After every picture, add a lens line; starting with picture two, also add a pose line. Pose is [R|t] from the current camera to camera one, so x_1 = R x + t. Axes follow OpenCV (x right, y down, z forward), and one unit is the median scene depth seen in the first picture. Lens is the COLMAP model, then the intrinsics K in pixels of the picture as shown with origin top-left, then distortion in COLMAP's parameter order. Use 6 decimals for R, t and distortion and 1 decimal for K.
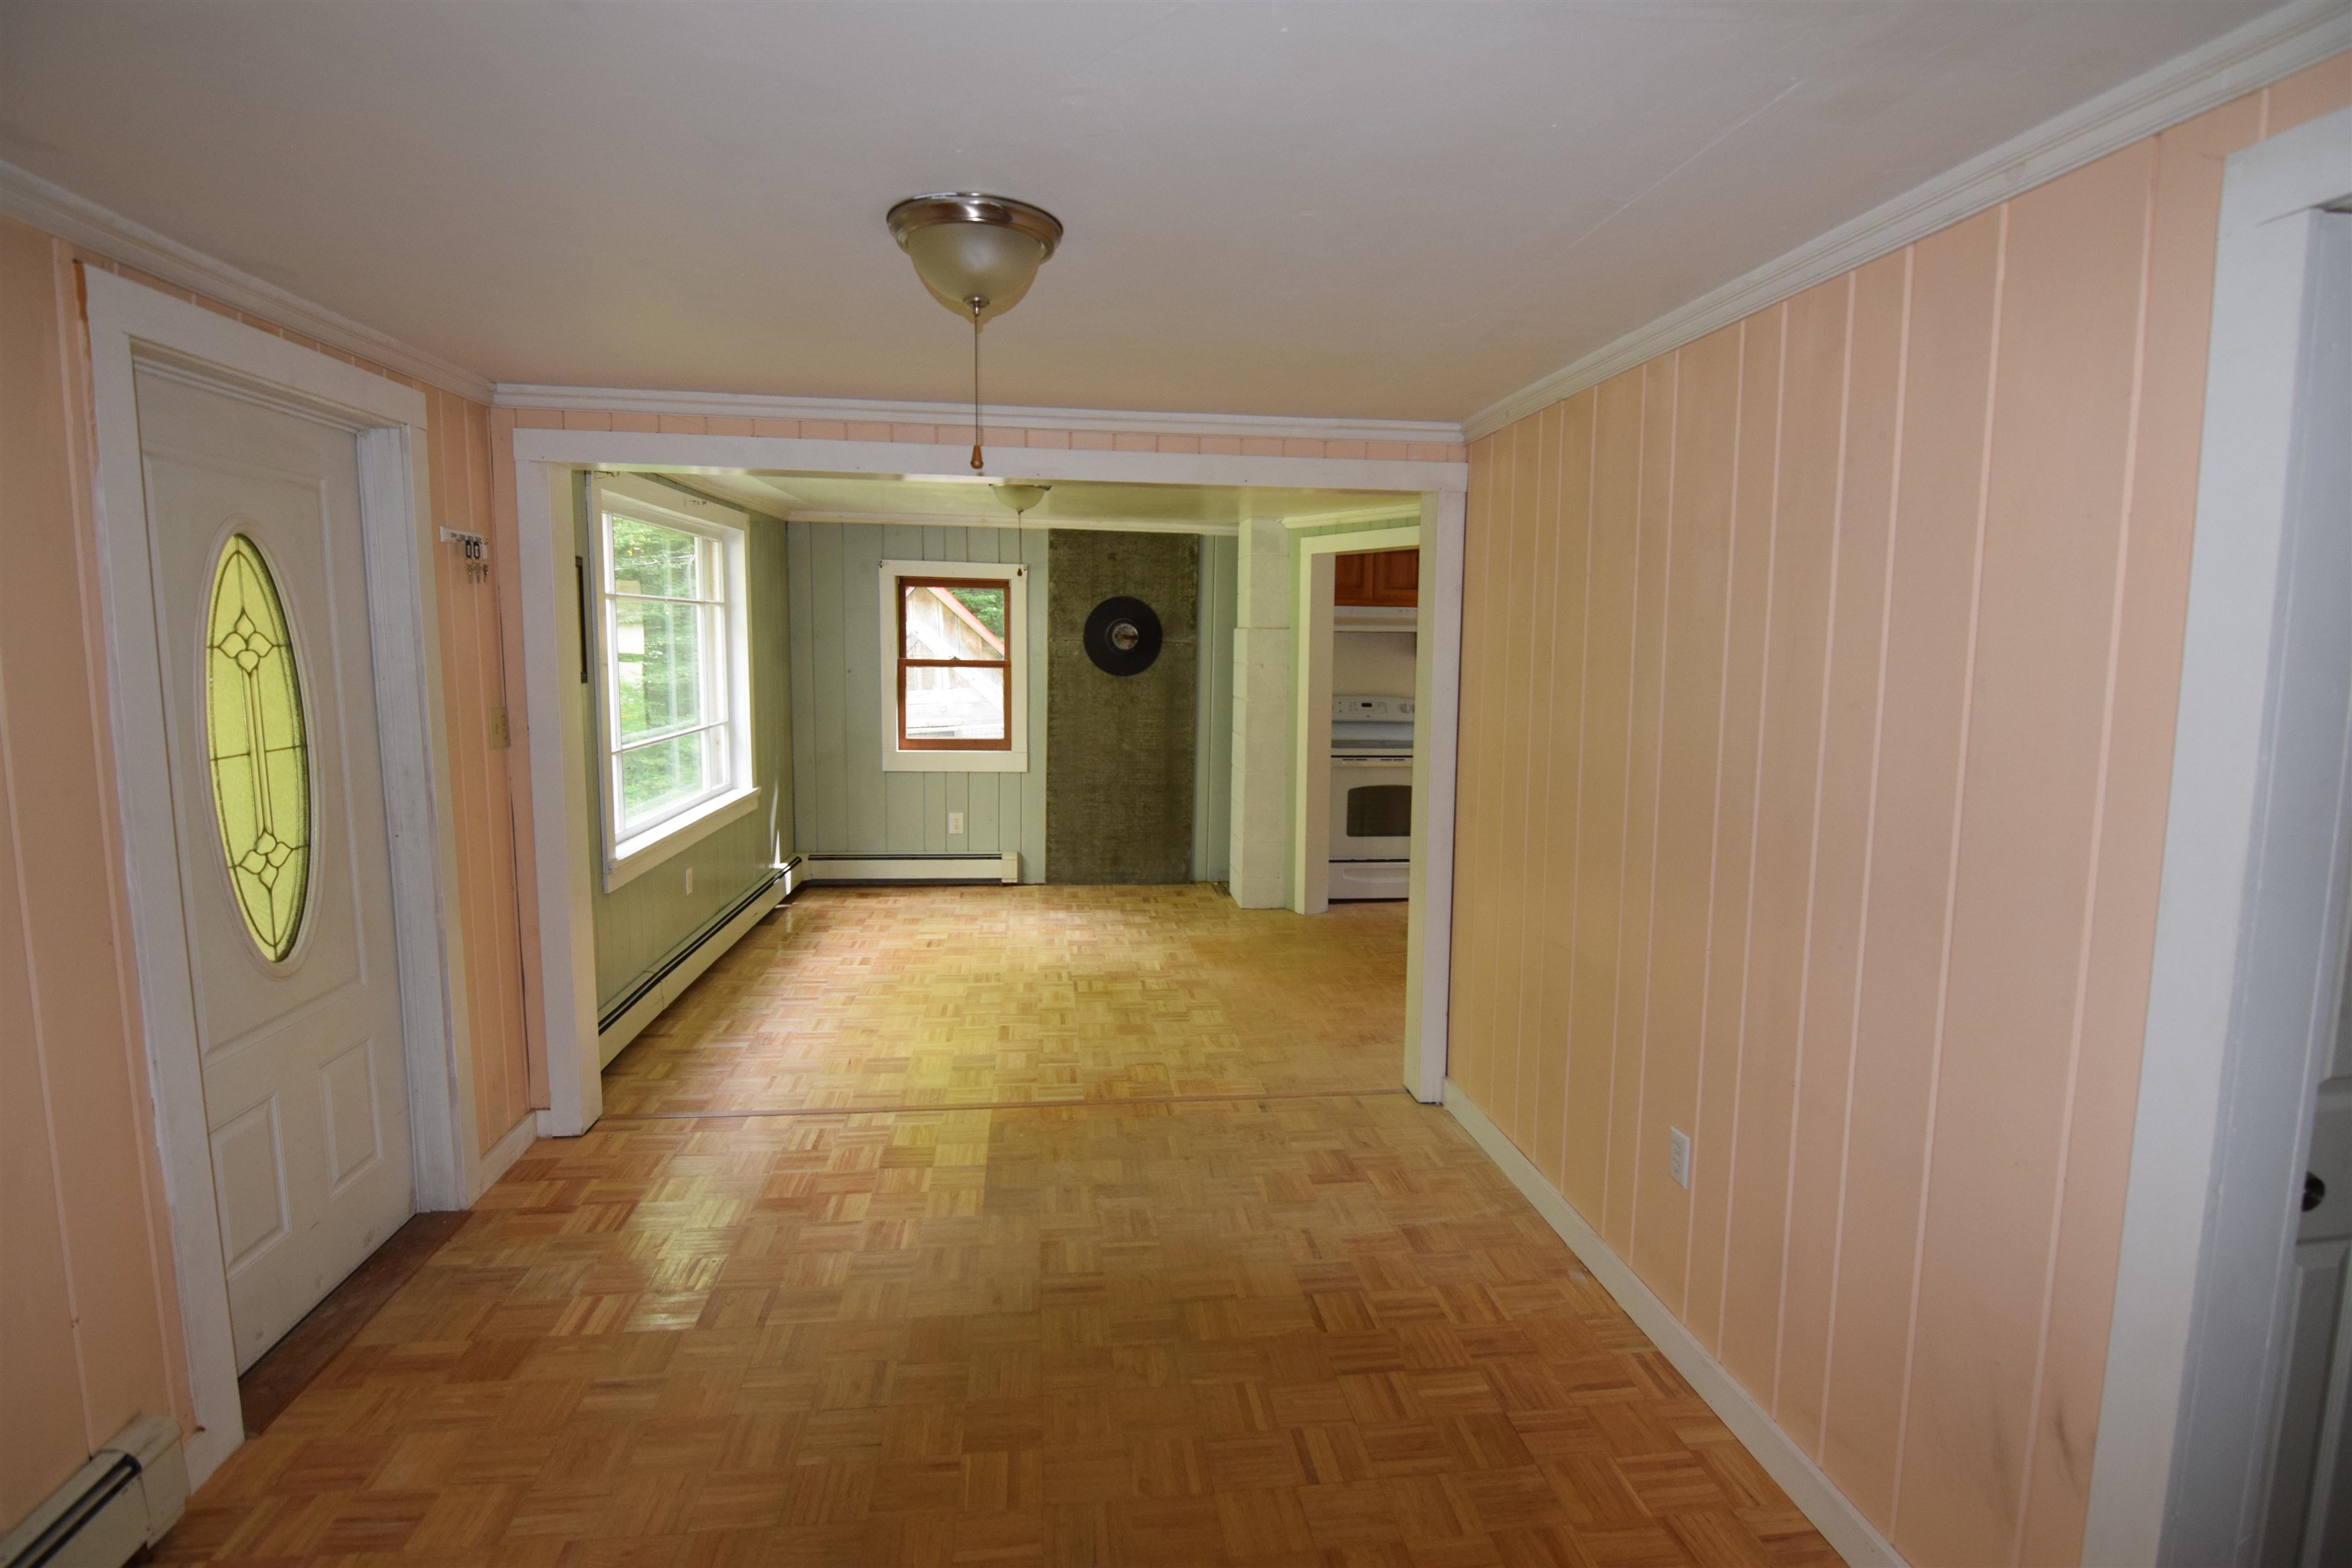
lens RADIAL K [[1172.6, 0, 1177.6], [0, 1172.6, 780.7], [0, 0, 1]] dist [-0.018979, -0.000210]
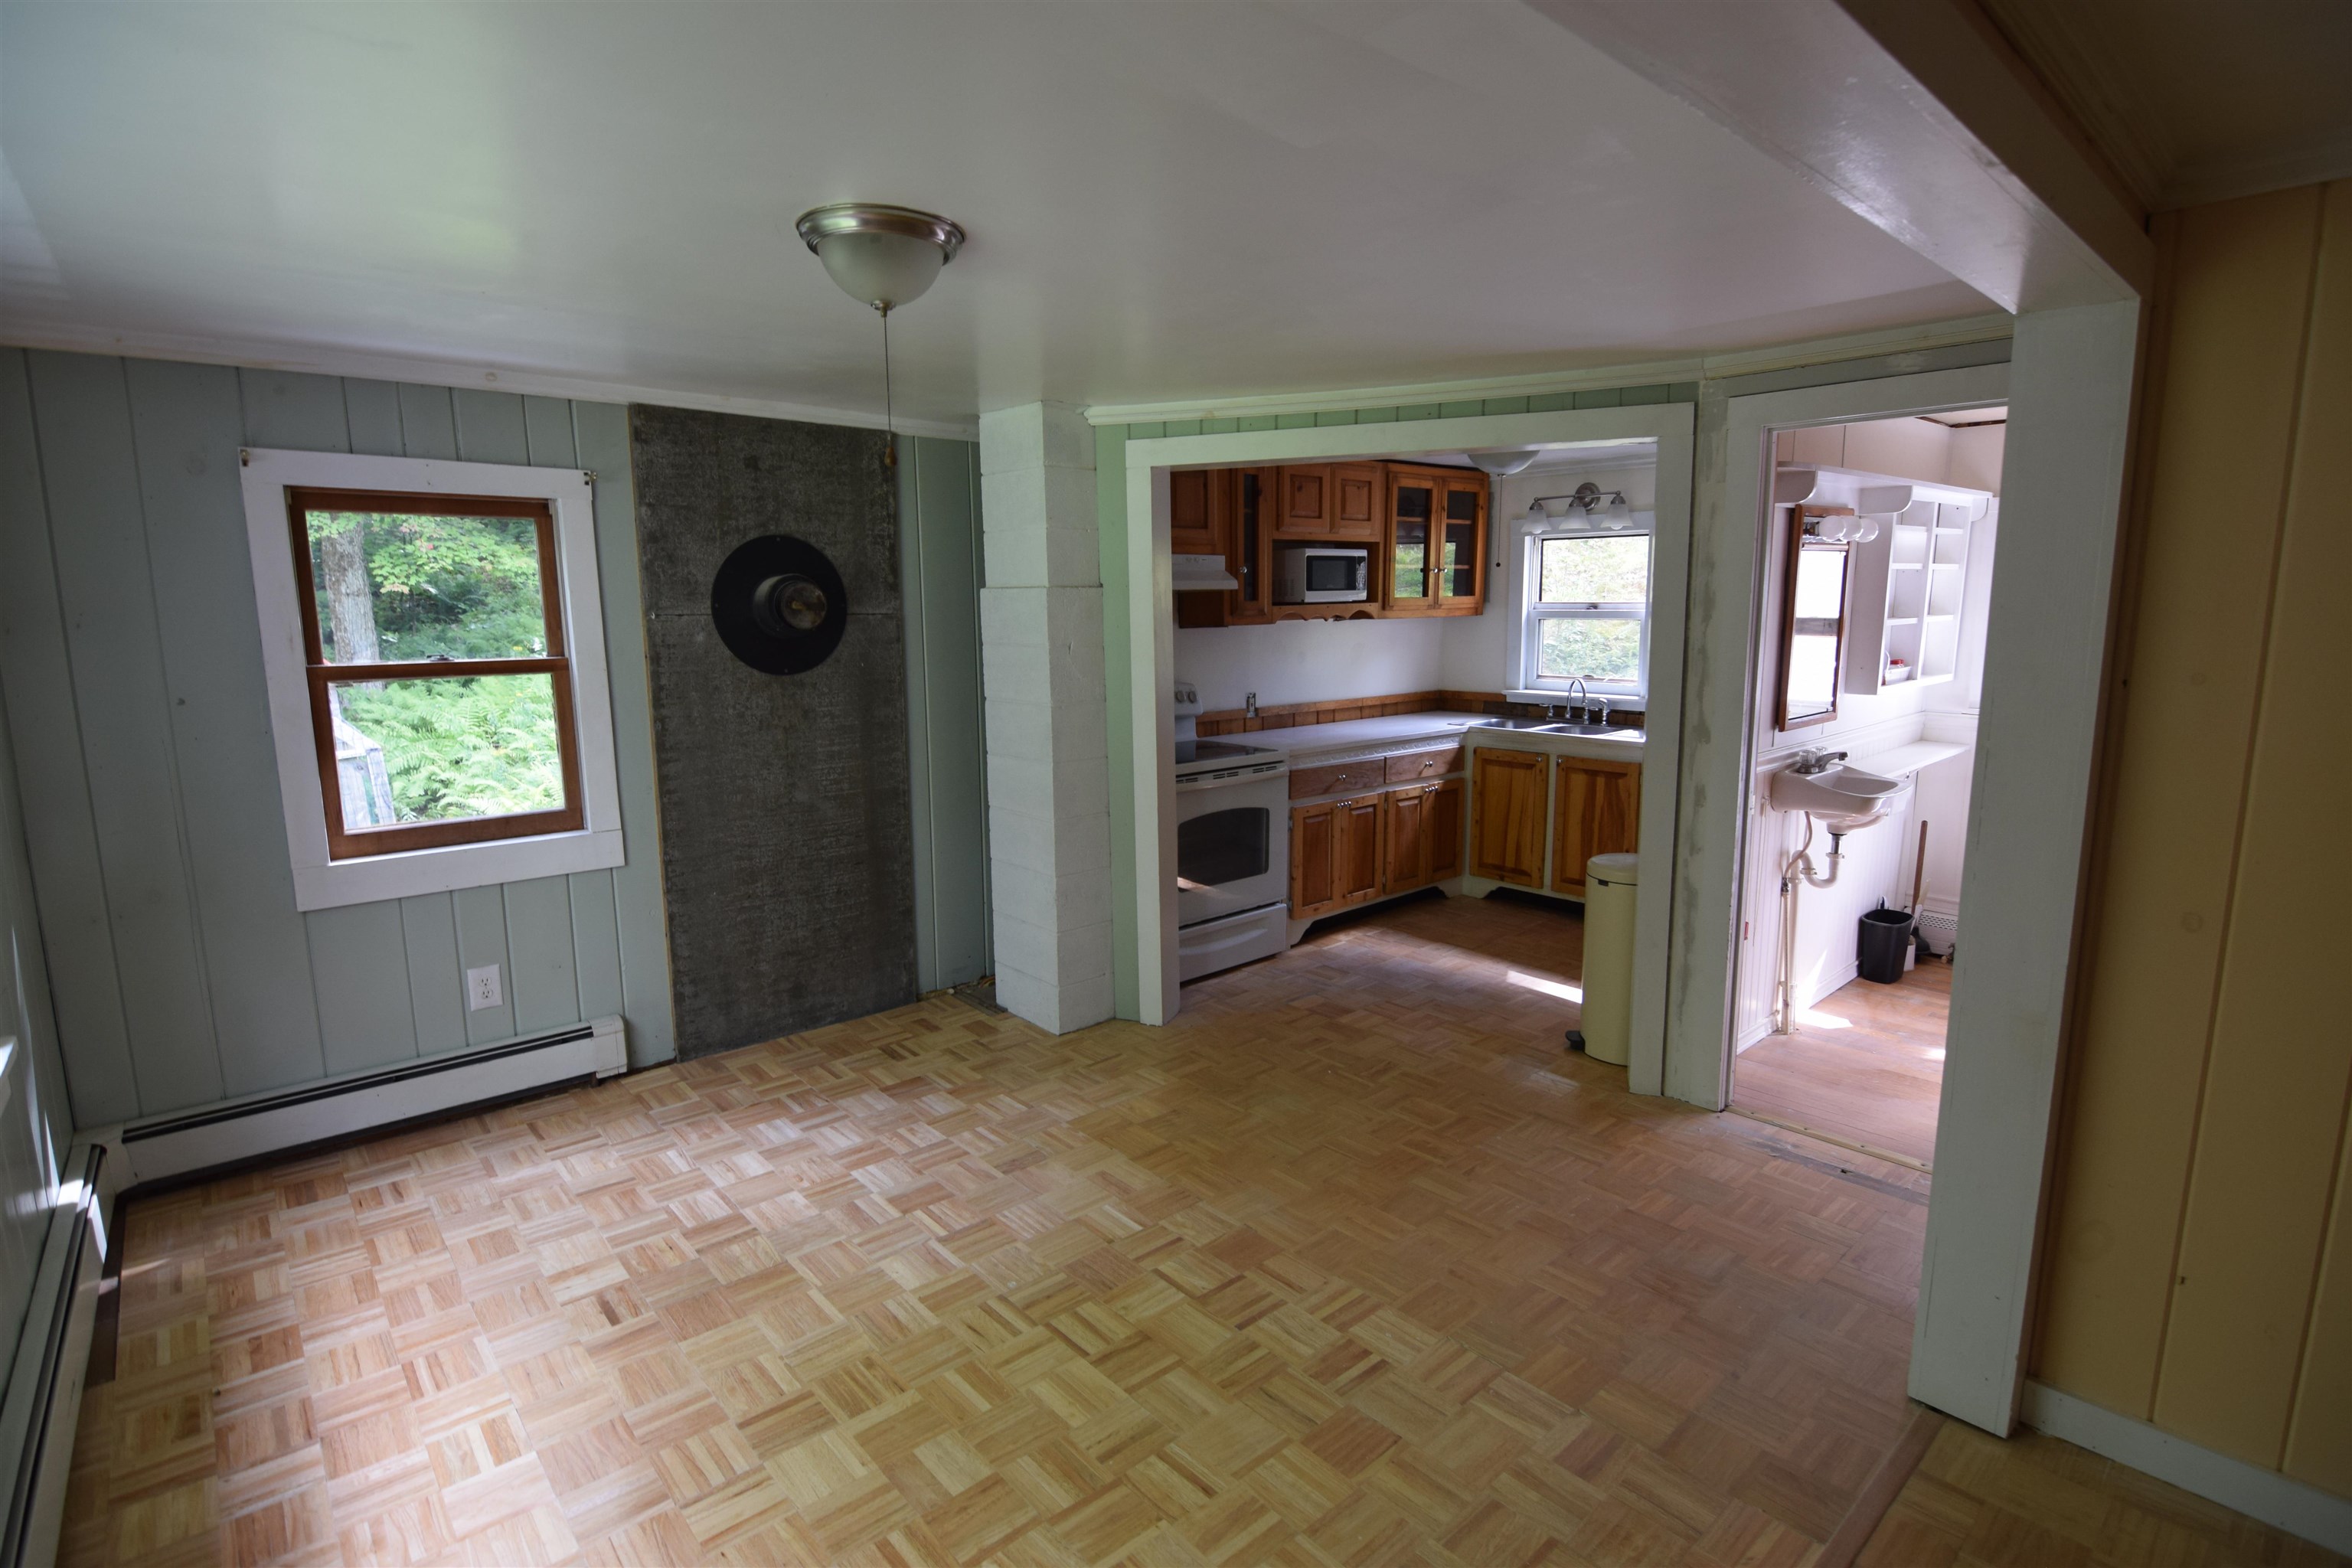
lens RADIAL K [[1133.7, 0, 1179.4], [0, 1133.7, 785.1], [0, 0, 1]] dist [-0.028504, -0.001764]
pose [[0.815919, -0.112858, 0.567044, -0.210459], [0.087495, 0.993570, 0.071854, -0.059018], [-0.571508, -0.009013, 0.820547, 0.439754]]
